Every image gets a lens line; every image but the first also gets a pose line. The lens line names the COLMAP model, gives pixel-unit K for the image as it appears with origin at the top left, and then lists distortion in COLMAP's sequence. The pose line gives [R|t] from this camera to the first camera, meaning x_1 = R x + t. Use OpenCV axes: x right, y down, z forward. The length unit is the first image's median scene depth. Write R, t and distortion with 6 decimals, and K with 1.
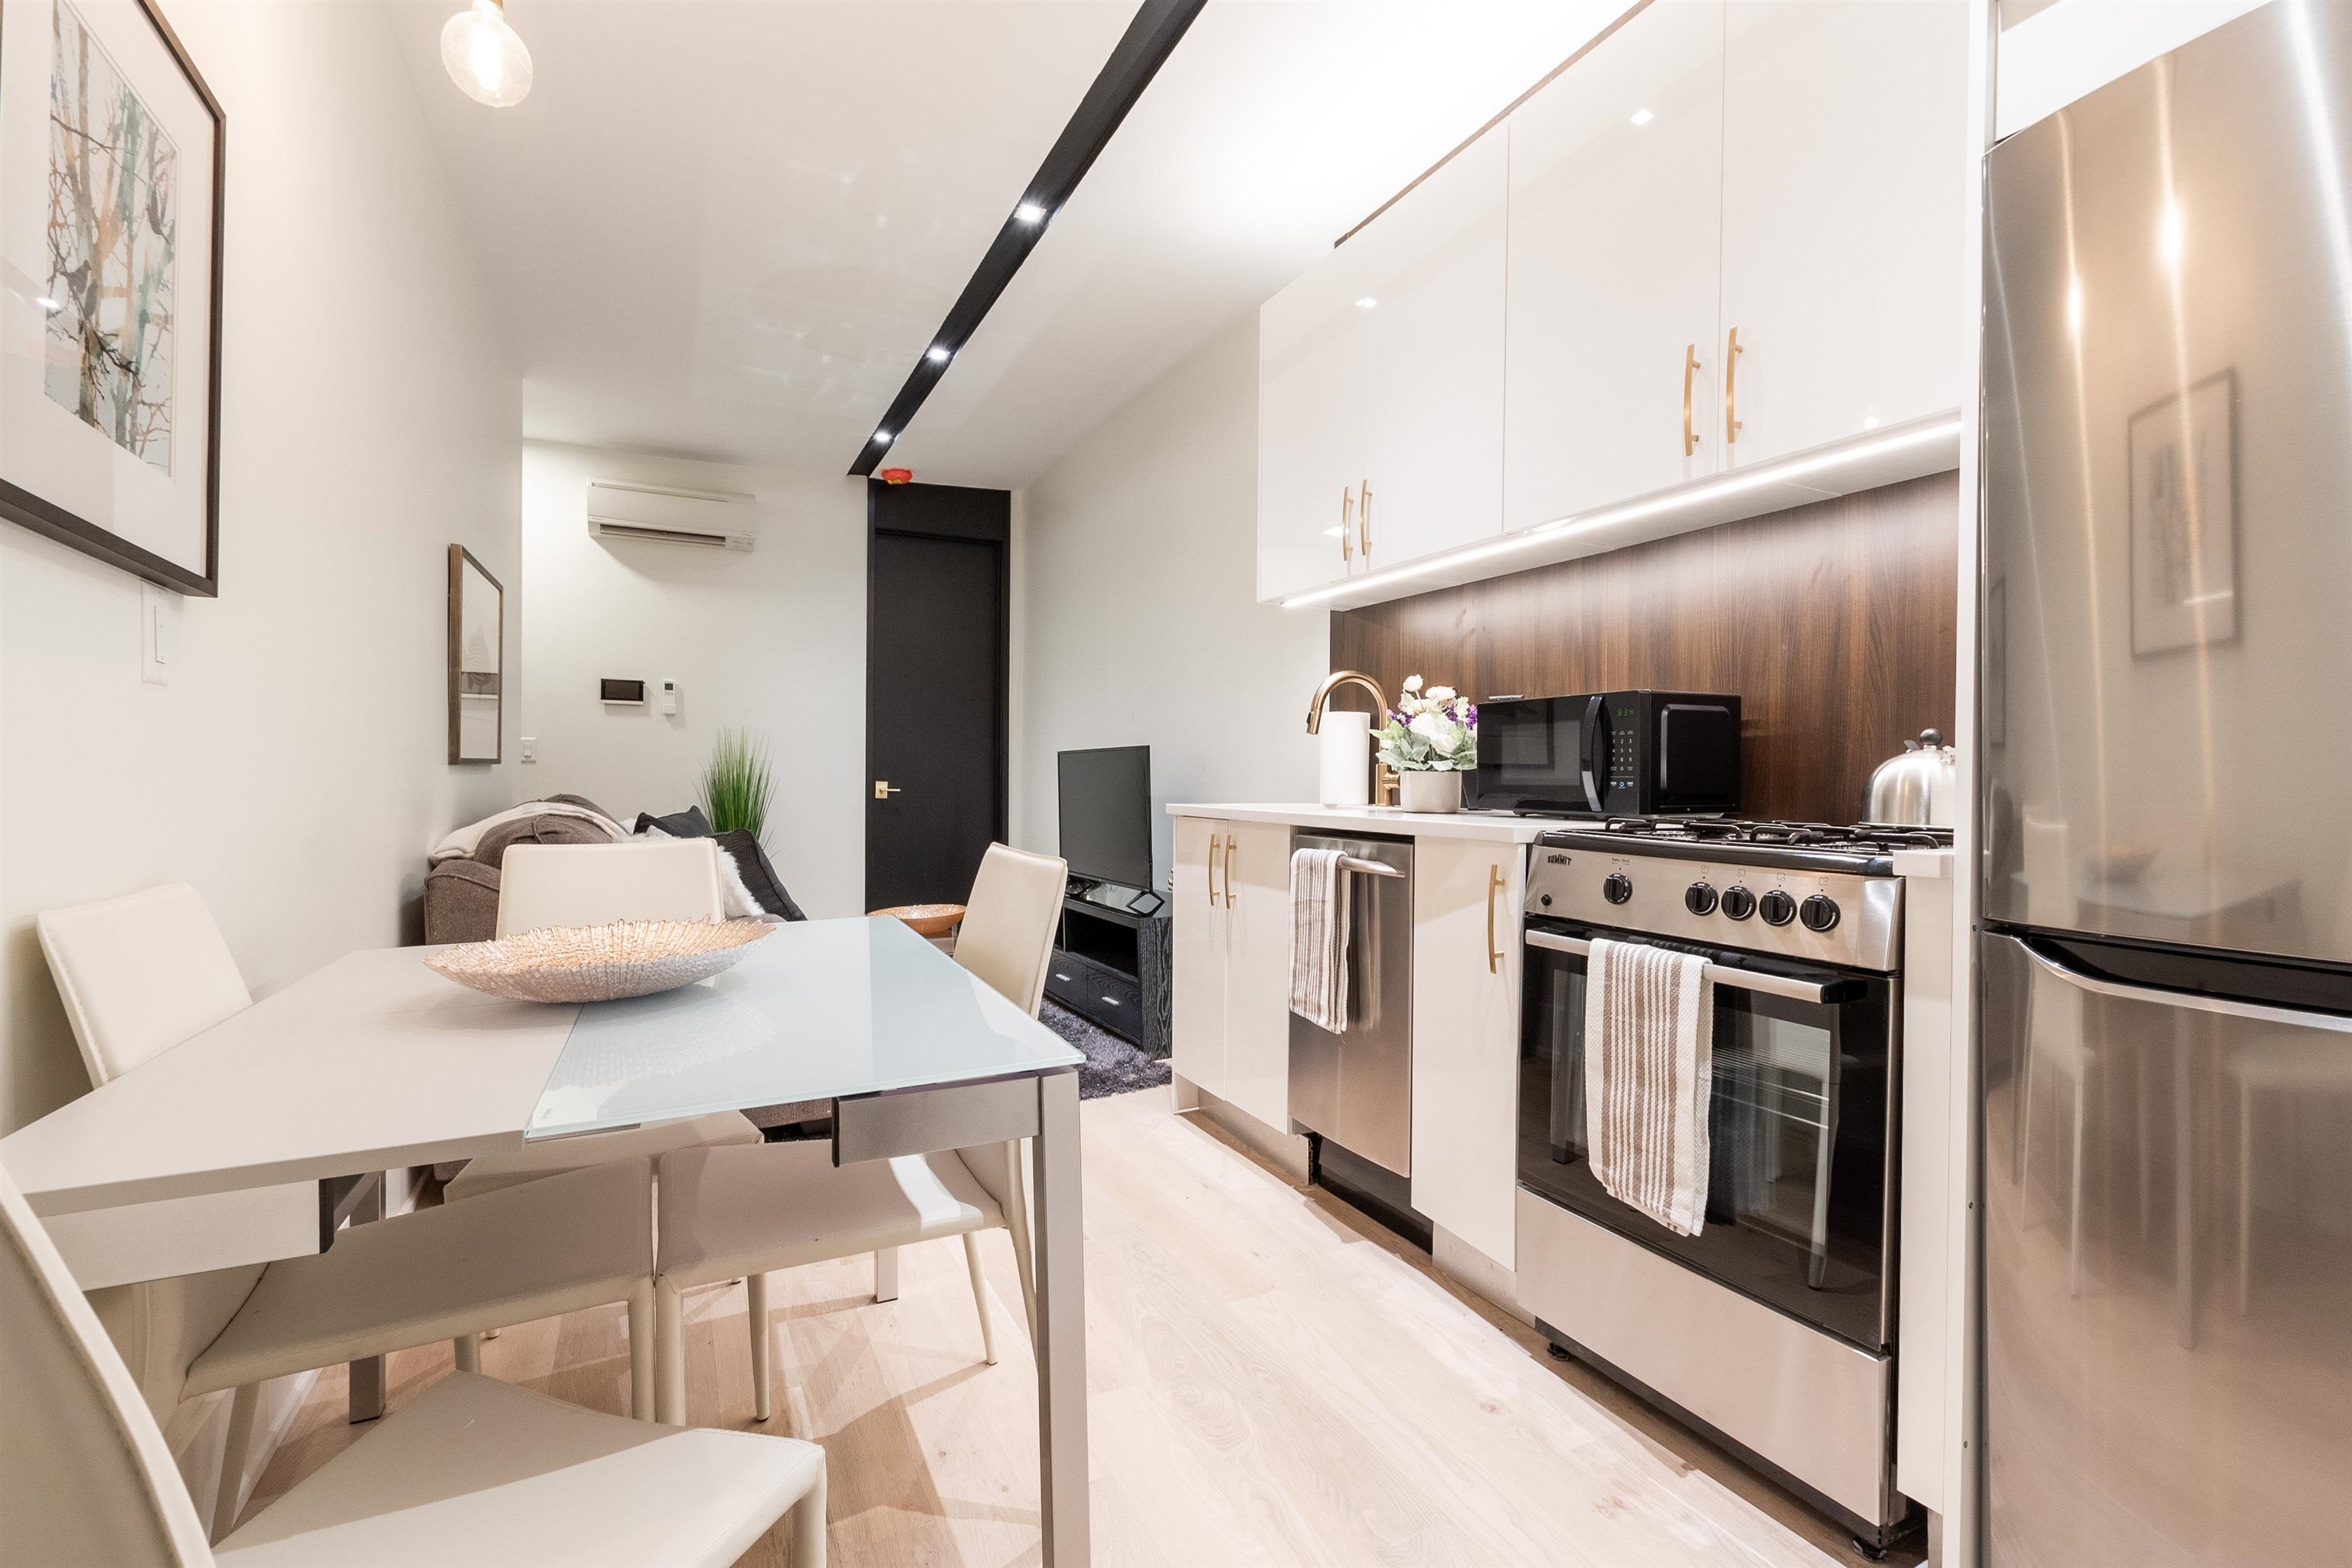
lens RADIAL K [[1024.7, 0, 1176.0], [0, 1024.7, 784.0], [0, 0, 1]] dist [0.005946, -0.001287]
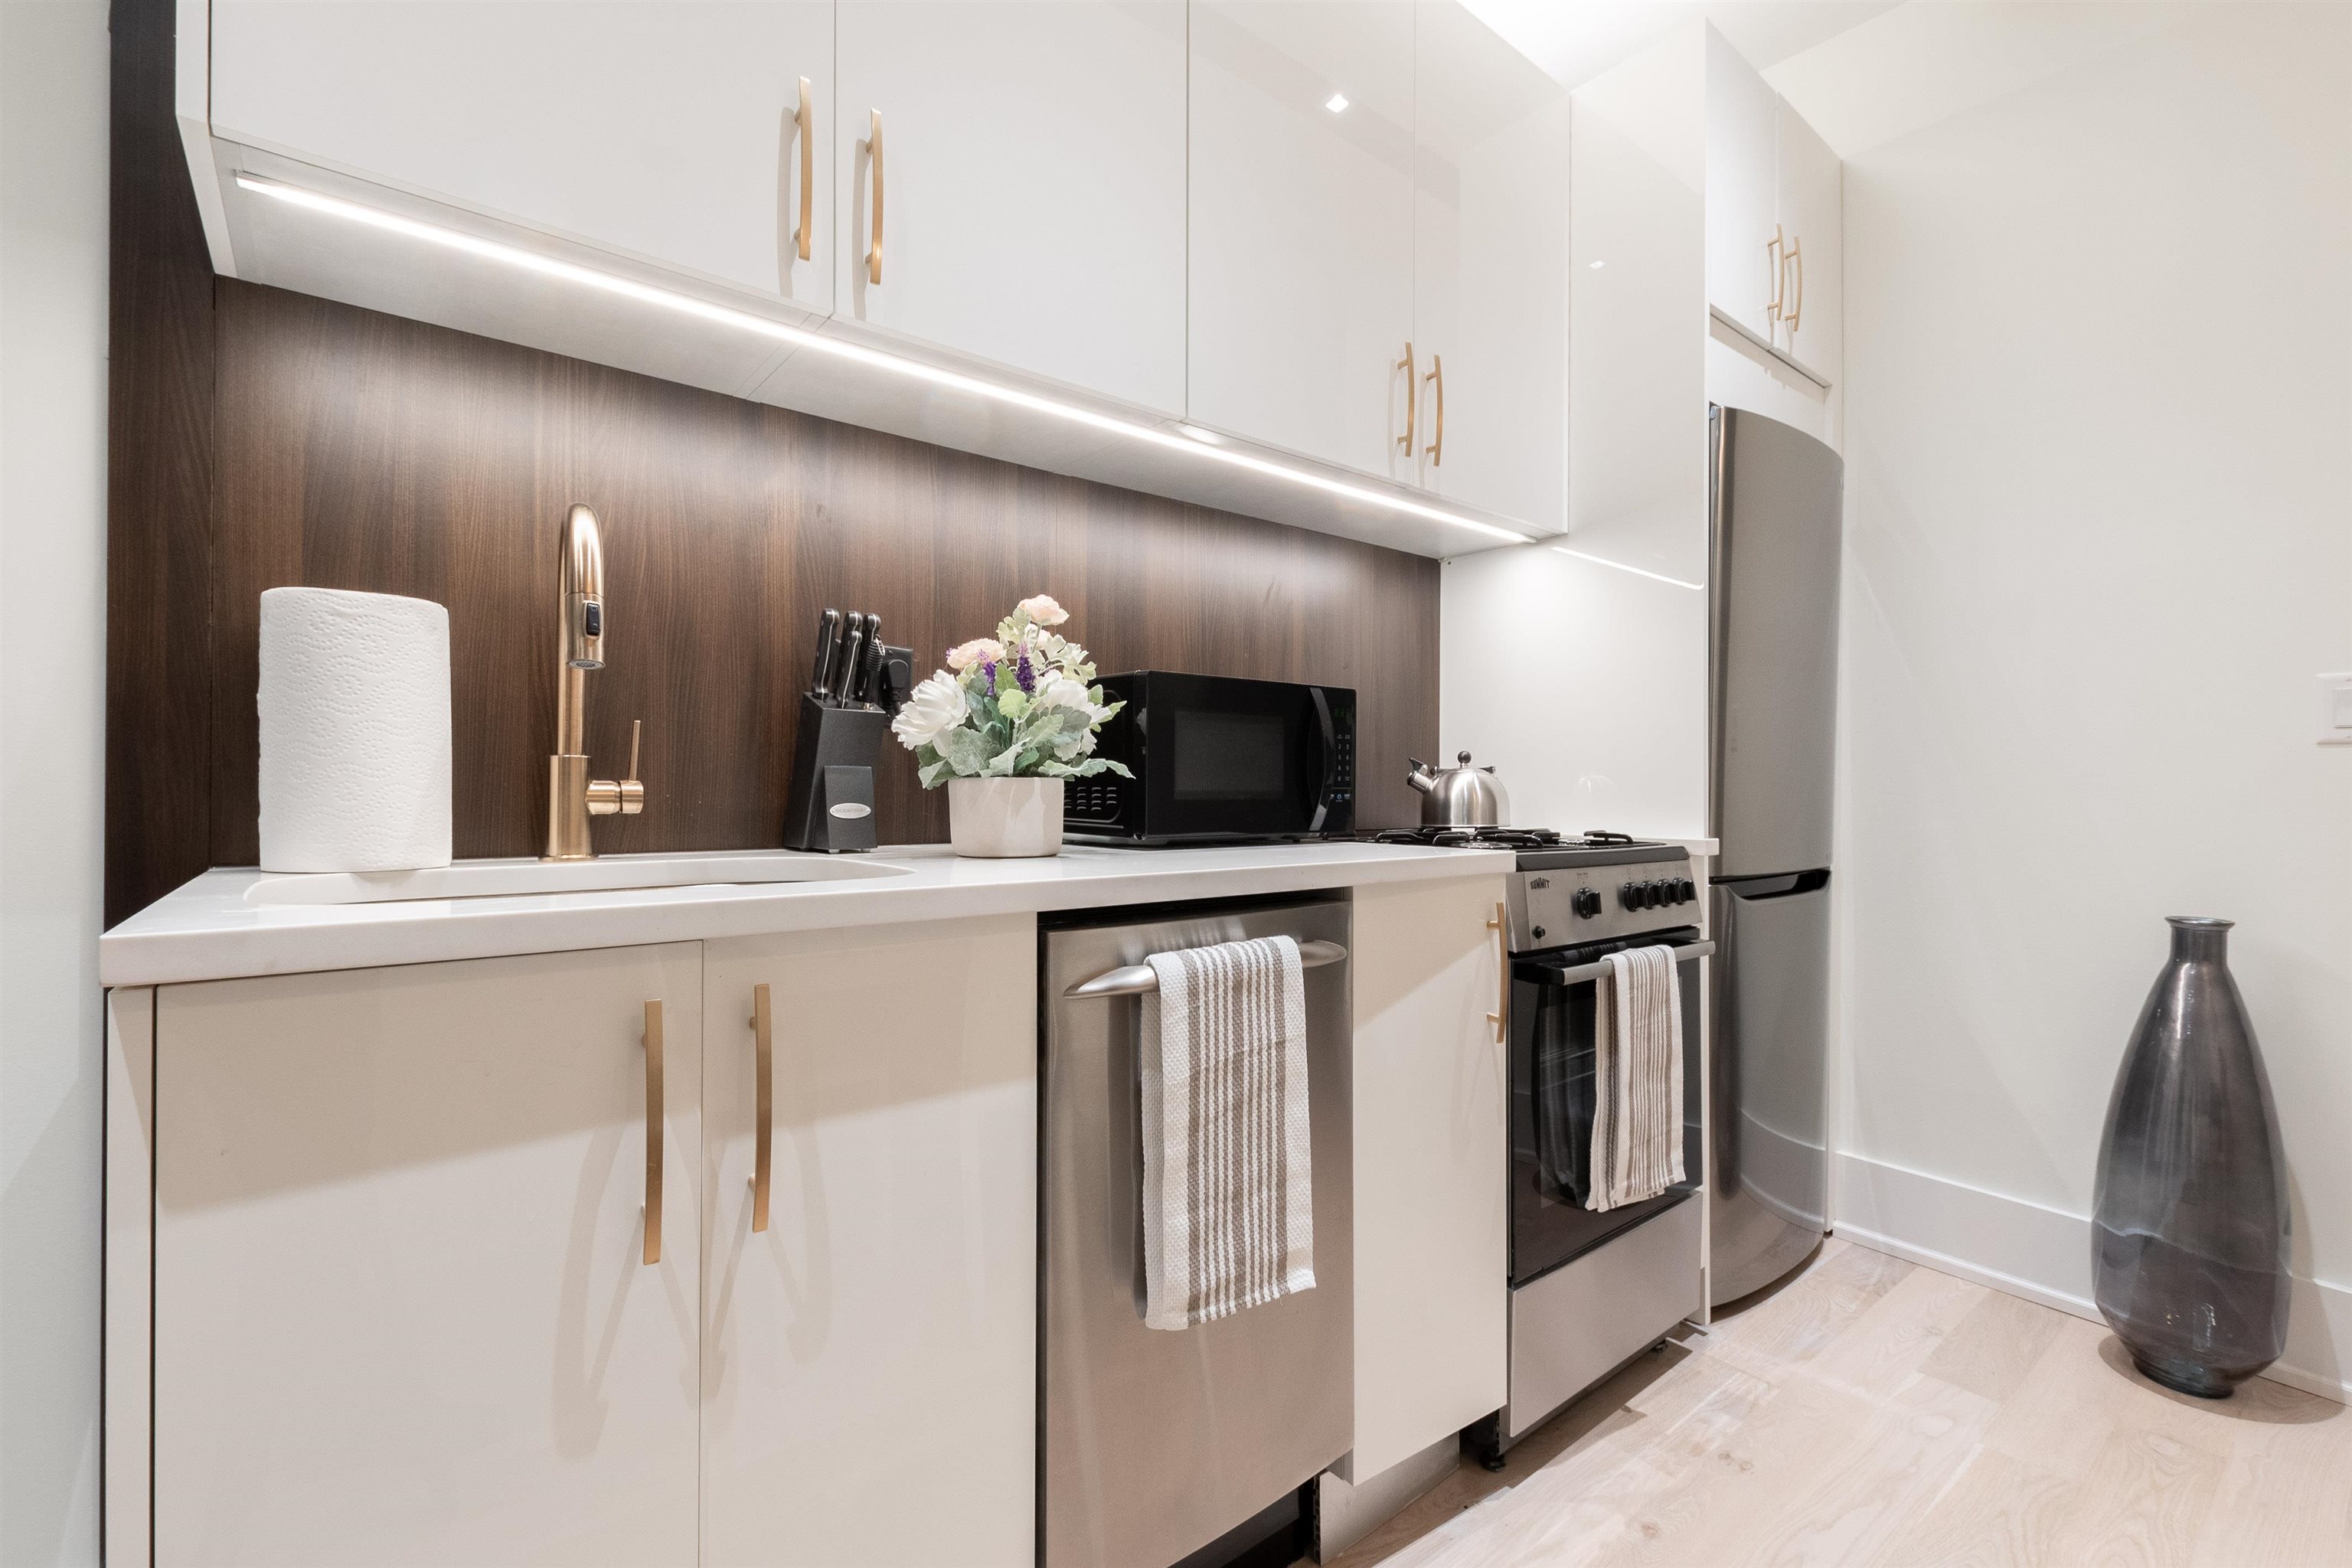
lens RADIAL K [[1024.7, 0, 1176.0], [0, 1024.7, 784.0], [0, 0, 1]] dist [0.005946, -0.001287]
pose [[-0.212134, -0.004509, 0.977230, -0.316806], [0.000522, 0.999989, 0.004727, -0.012436], [-0.977240, 0.001513, -0.212129, 1.118922]]
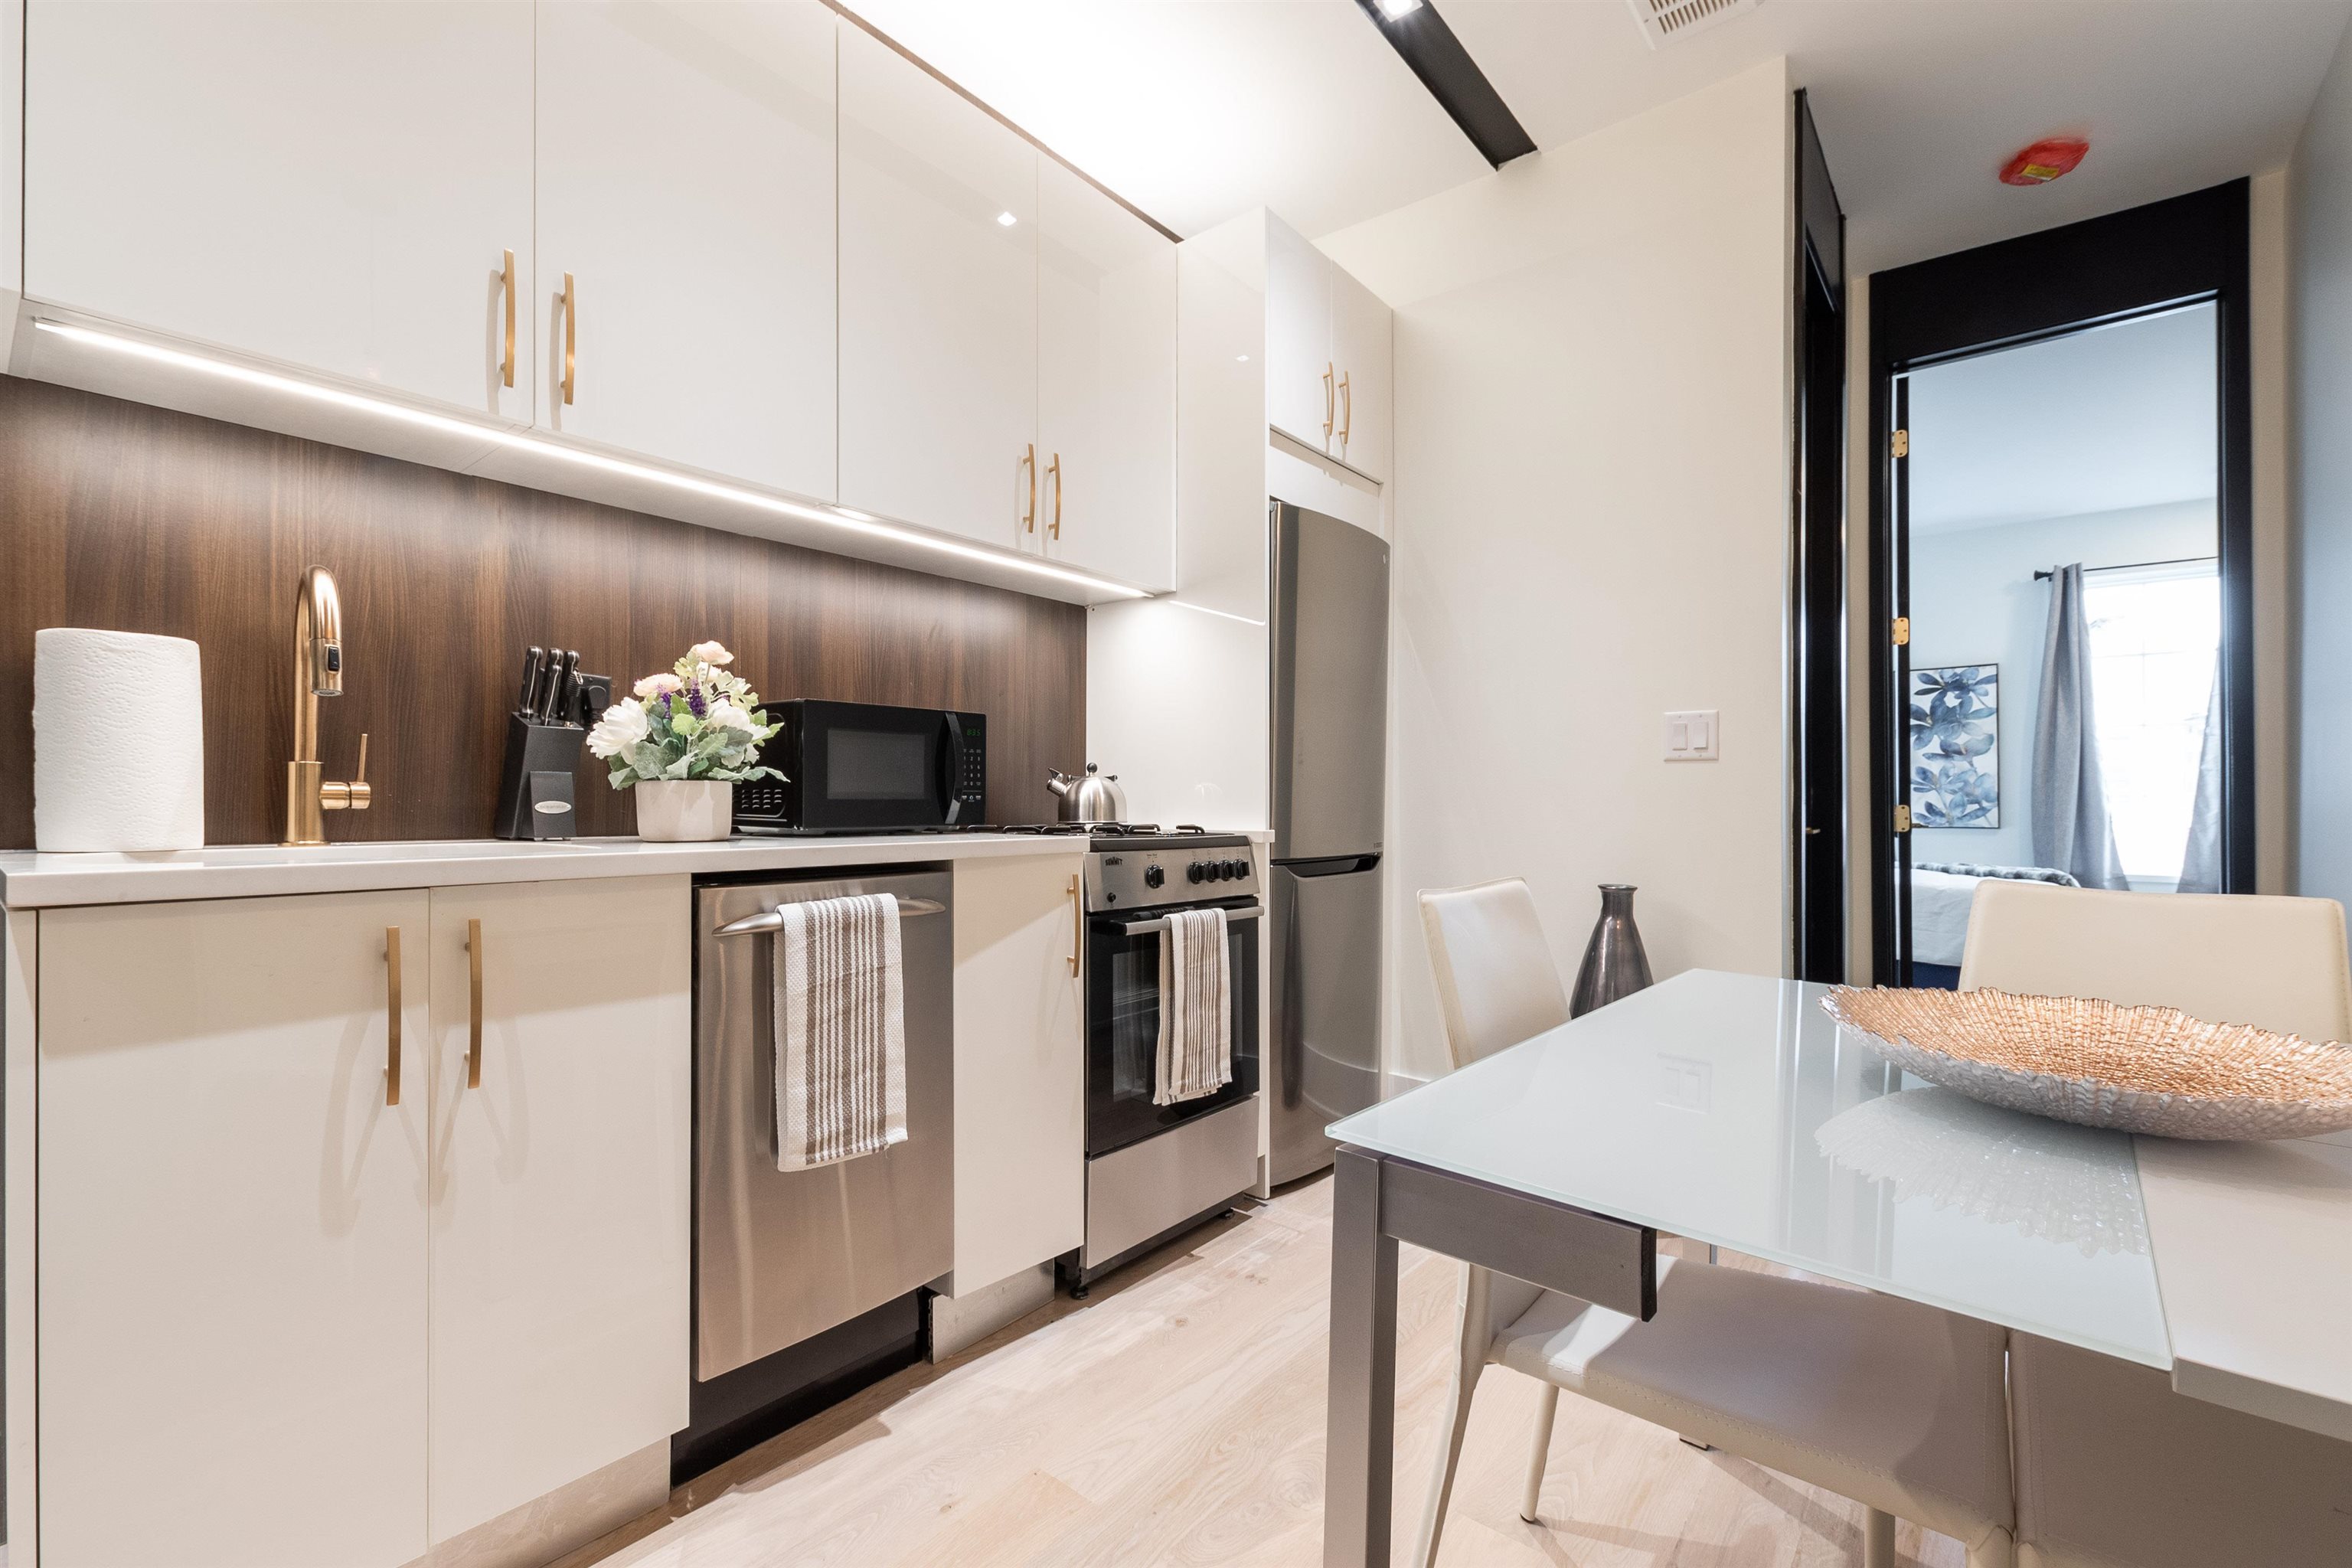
lens RADIAL K [[1023.5, 0, 1134.7], [0, 1023.5, 801.1], [0, 0, 1]] dist [0.002700, -0.000803]
pose [[-0.389446, -0.007666, 0.921017, -0.544430], [0.000814, 0.999962, 0.008667, -0.004909], [-0.921049, 0.004125, -0.389425, 1.078232]]
